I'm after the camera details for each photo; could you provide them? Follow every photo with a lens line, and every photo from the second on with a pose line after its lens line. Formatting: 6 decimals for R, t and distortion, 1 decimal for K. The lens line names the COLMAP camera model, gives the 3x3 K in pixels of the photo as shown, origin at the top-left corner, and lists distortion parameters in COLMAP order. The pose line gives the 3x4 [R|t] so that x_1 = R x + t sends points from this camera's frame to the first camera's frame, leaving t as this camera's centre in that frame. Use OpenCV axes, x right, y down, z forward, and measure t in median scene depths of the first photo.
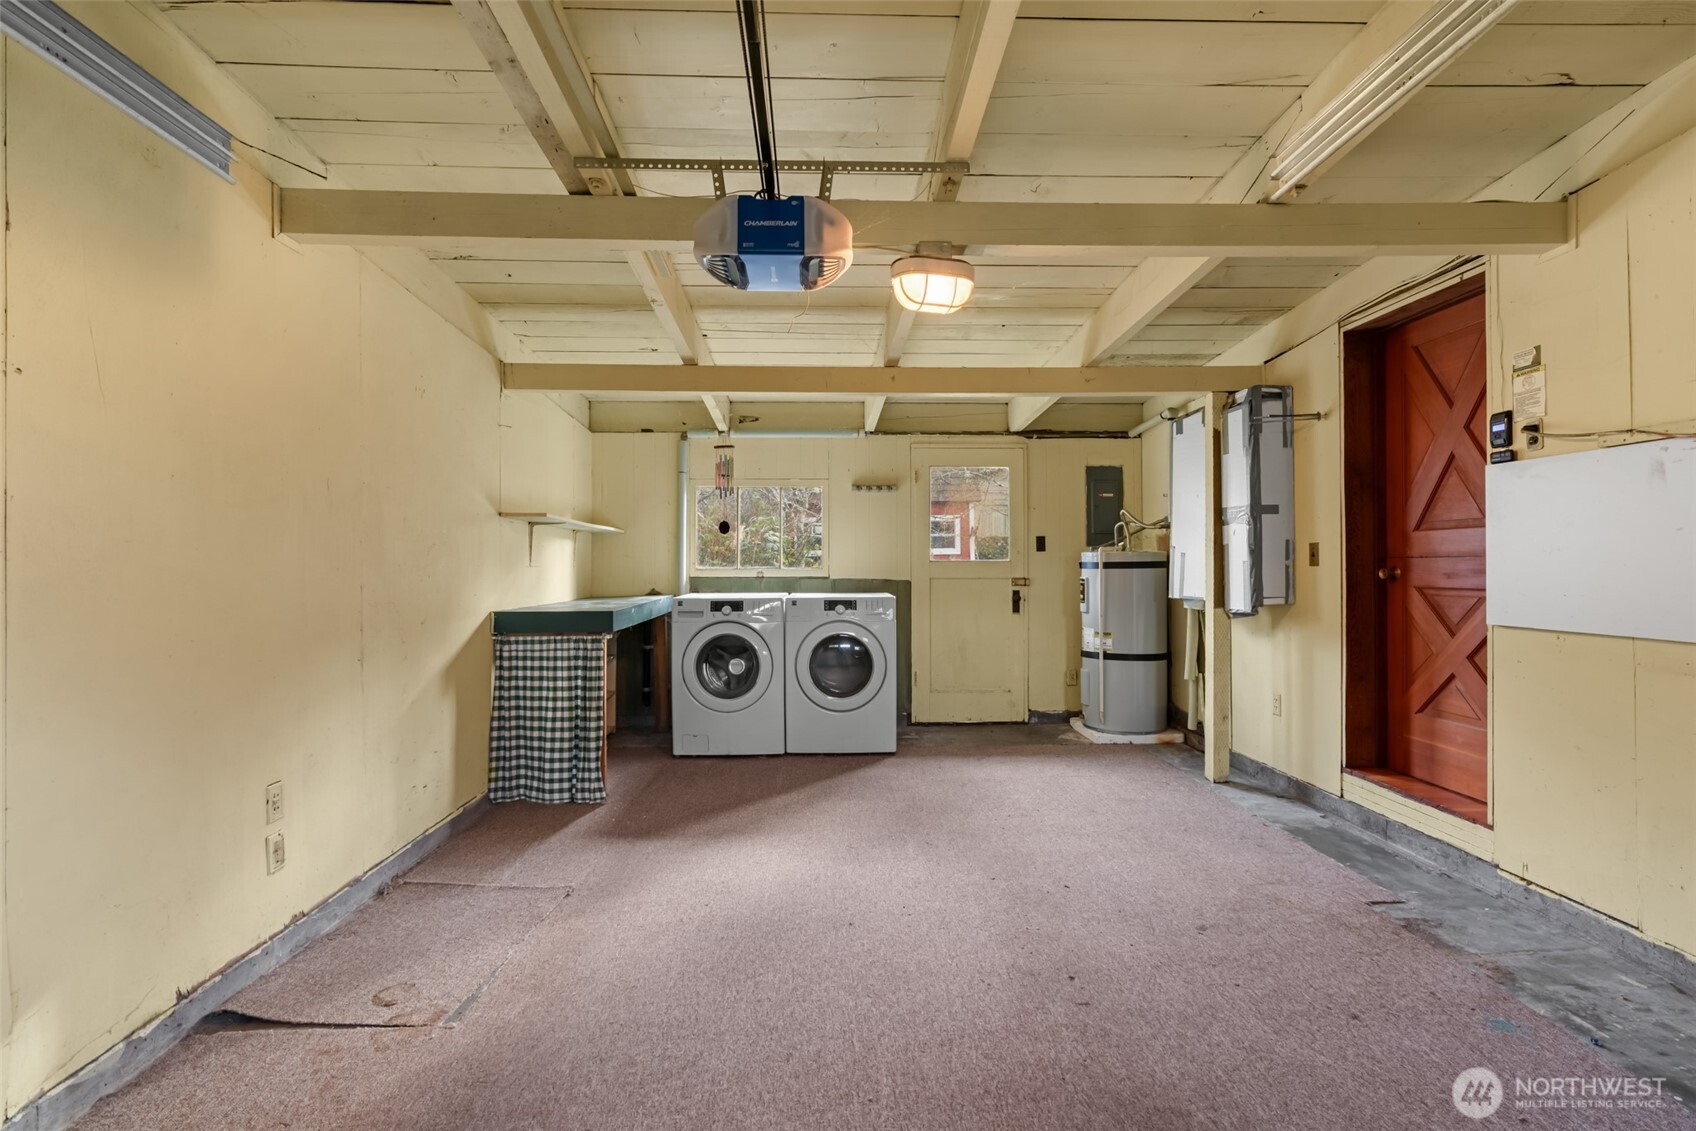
lens RADIAL K [[766.1, 0, 852.6], [0, 766.1, 566.4], [0, 0, 1]] dist [-0.001840, 0.000566]
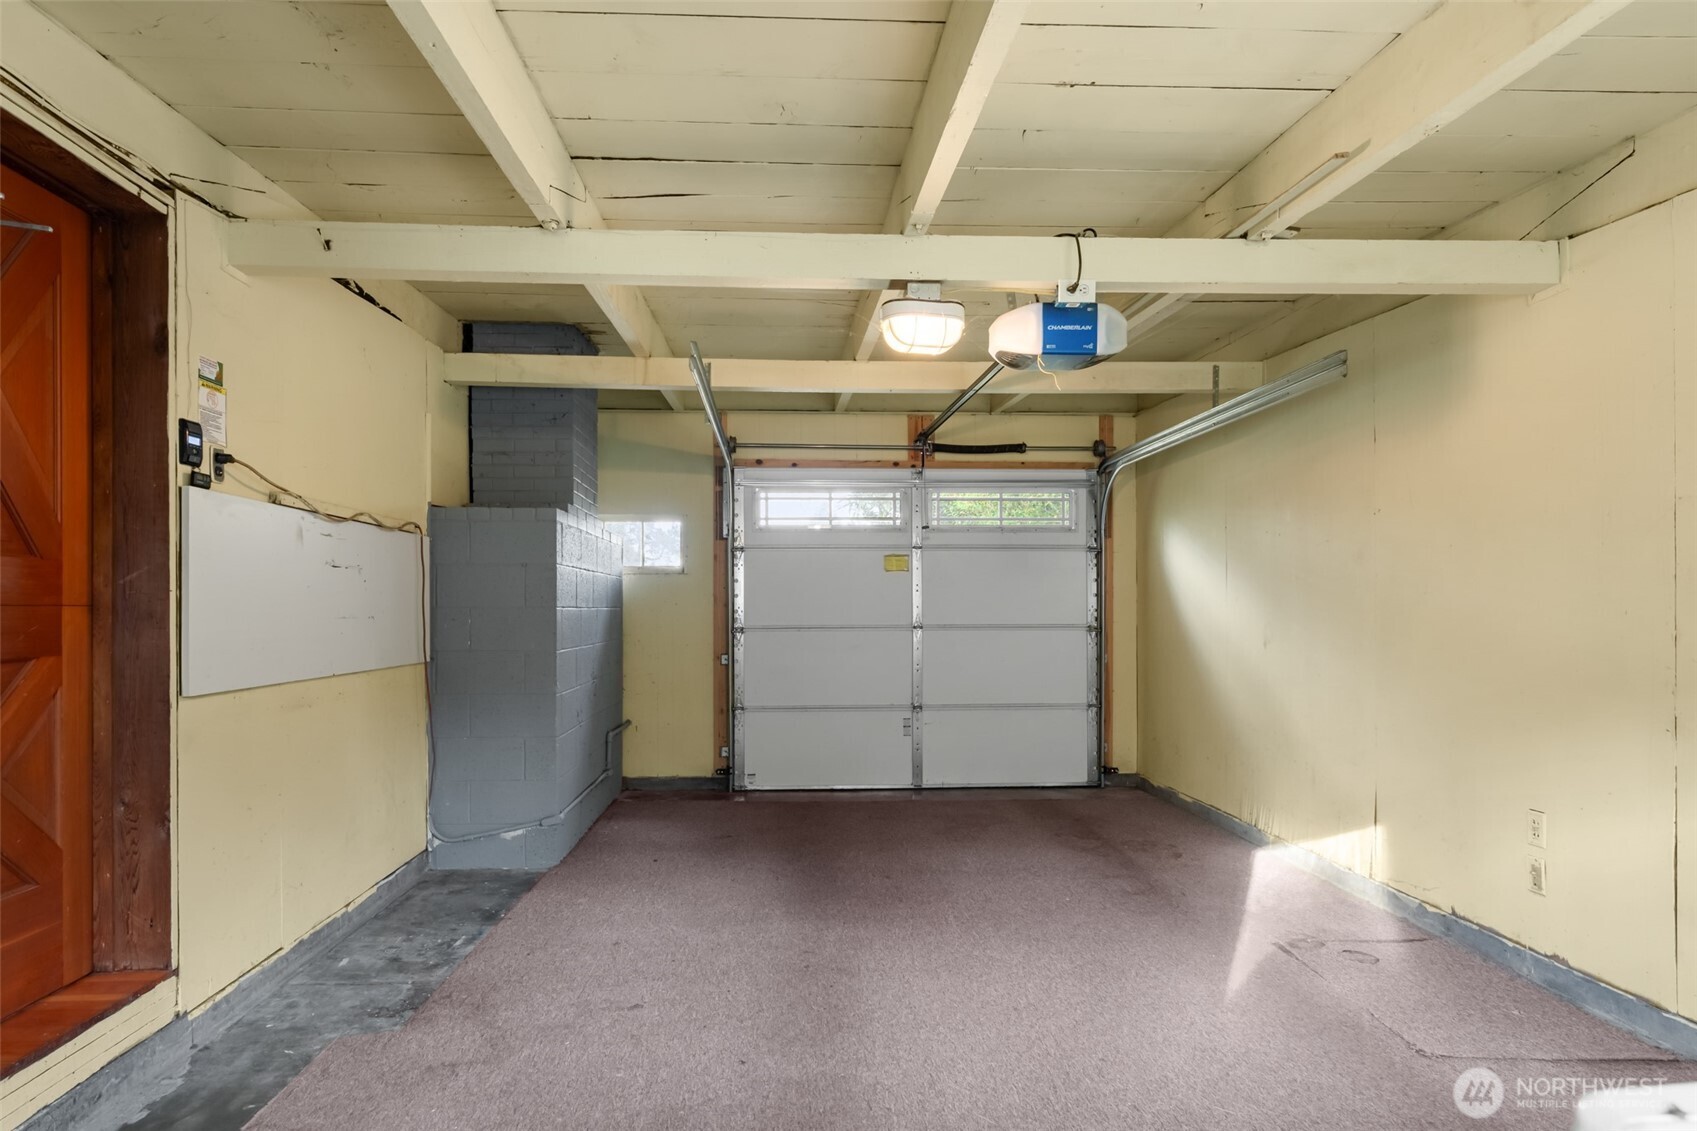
lens RADIAL K [[781.3, 0, 826.1], [0, 781.3, 605.1], [0, 0, 1]] dist [-0.001430, 0.000171]
pose [[-0.999969, 0.006269, 0.004800, 0.226683], [0.006256, 0.999977, -0.002741, -0.009683], [-0.004817, -0.002711, -0.999985, 2.017547]]
